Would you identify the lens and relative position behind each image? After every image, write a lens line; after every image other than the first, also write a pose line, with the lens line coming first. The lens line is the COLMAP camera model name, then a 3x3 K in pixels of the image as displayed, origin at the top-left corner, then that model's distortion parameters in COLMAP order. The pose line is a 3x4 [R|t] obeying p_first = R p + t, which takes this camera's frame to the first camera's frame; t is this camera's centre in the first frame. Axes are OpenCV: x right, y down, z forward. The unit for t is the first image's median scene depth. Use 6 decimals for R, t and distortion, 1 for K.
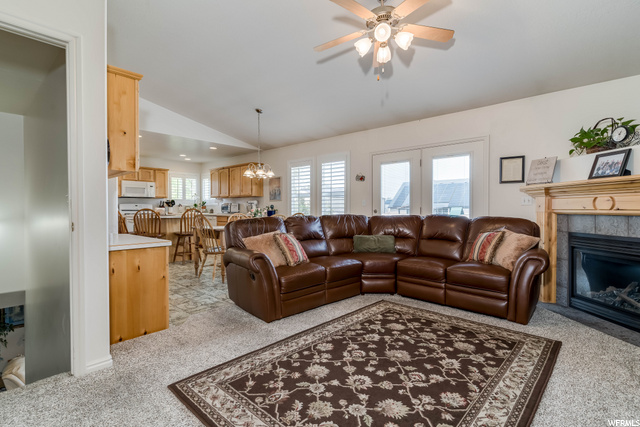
lens RADIAL K [[308.8, 0, 320.3], [0, 308.8, 215.3], [0, 0, 1]] dist [-0.001268, -0.000639]
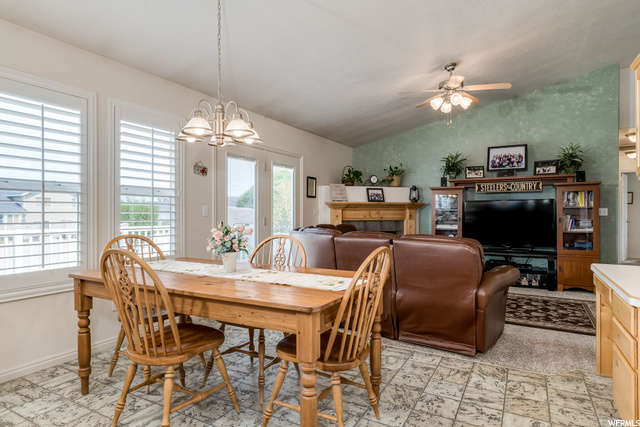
lens RADIAL K [[372.1, 0, 320.7], [0, 372.1, 211.0], [0, 0, 1]] dist [0.021506, -0.000823]
pose [[-0.220258, 0.006060, 0.975423, -1.007582], [0.022110, 0.999755, -0.001218, -0.054681], [-0.975191, 0.021298, -0.220338, 1.490176]]
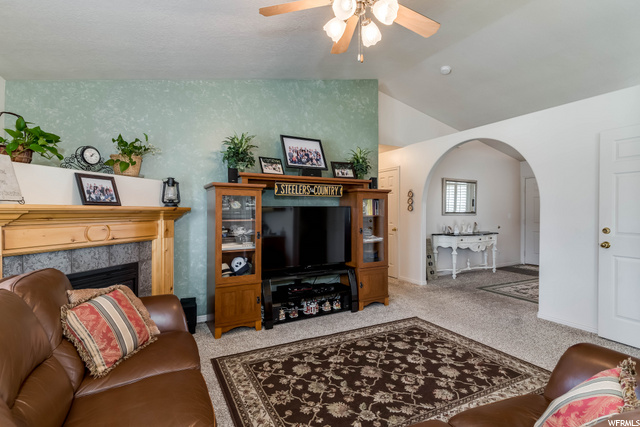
lens RADIAL K [[308.8, 0, 319.4], [0, 308.8, 213.4], [0, 0, 1]] dist [-0.001268, -0.000639]
pose [[-0.941188, -0.000596, 0.337882, 0.034301], [0.008935, 0.999605, 0.026654, -0.091689], [-0.337764, 0.028105, -0.940811, 1.307293]]
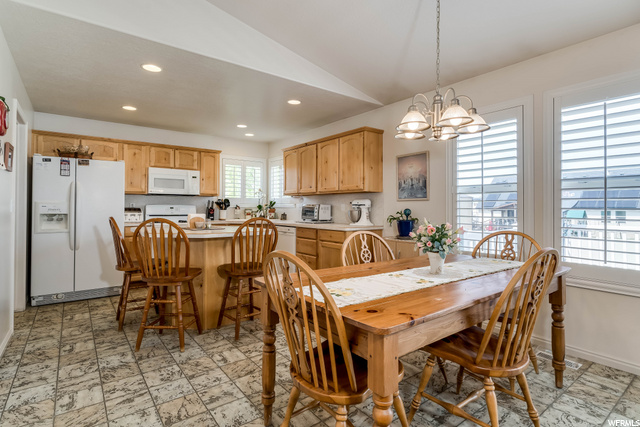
lens RADIAL K [[321.0, 0, 322.0], [0, 321.0, 210.2], [0, 0, 1]] dist [0.002435, 0.000146]
pose [[0.982957, 0.007038, -0.183698, -0.396097], [-0.010131, 0.999822, -0.015903, -0.043568], [0.183554, 0.017493, 0.982854, 0.942829]]
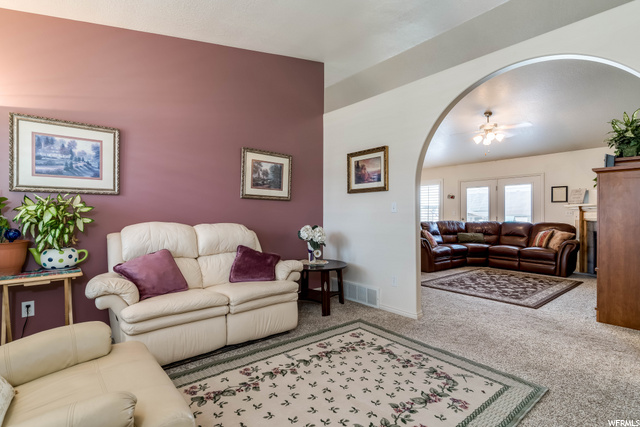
lens RADIAL K [[308.8, 0, 317.7], [0, 308.8, 213.9], [0, 0, 1]] dist [-0.001268, -0.000639]
pose [[0.990928, 0.010271, -0.134001, -0.496992], [-0.014796, 0.999352, -0.032818, 0.034144], [0.133577, 0.034503, 0.990438, -0.912504]]
